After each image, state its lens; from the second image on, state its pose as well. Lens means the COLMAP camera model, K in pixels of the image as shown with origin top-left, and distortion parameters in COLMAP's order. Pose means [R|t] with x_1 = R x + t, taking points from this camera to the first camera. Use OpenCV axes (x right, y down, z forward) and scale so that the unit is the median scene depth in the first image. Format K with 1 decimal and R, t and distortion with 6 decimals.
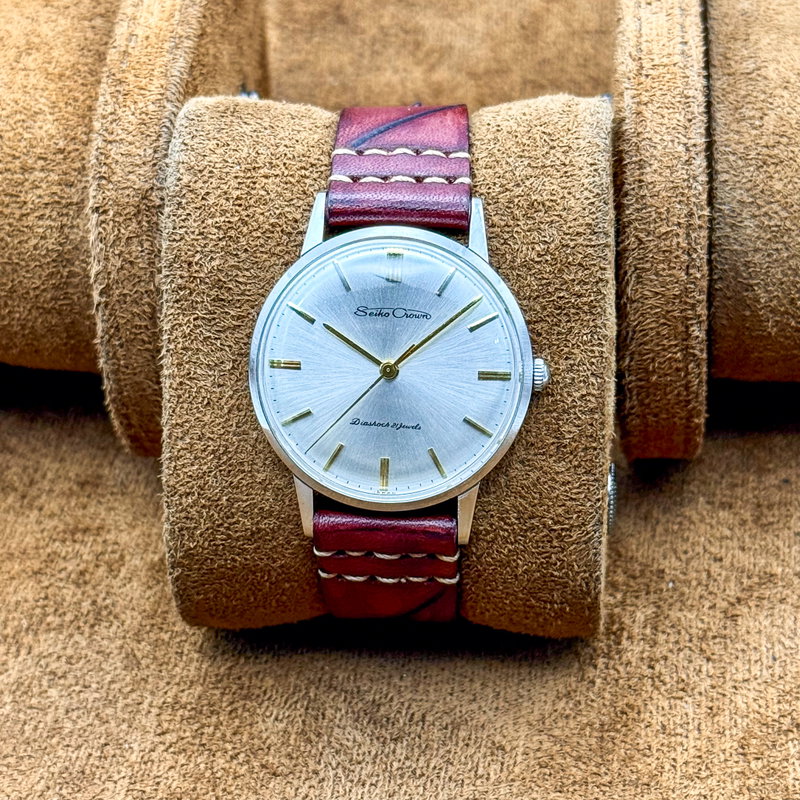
lens RADIAL K [[2226.8, 0, 400.0], [0, 2226.8, 400.0], [0, 0, 1]] dist [0.211538, 0.600179]
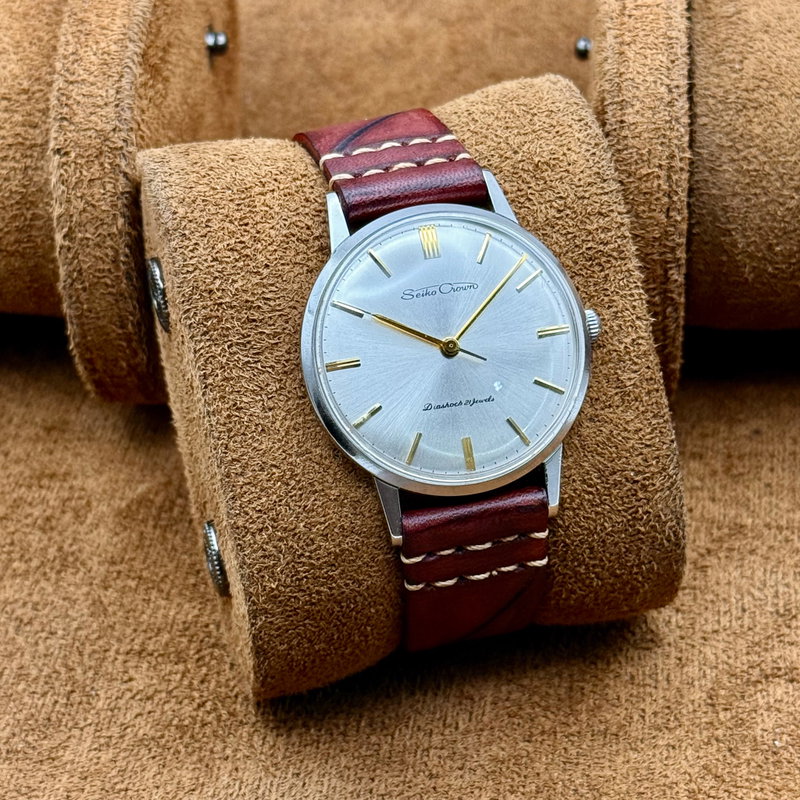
lens RADIAL K [[2226.8, 0, 400.0], [0, 2226.8, 400.0], [0, 0, 1]] dist [0.211538, 0.600179]
pose [[0.945631, -0.197828, 0.258158, -0.272660], [0.236537, 0.963100, -0.128404, 0.124418], [-0.223230, 0.182487, 0.957532, 0.082182]]
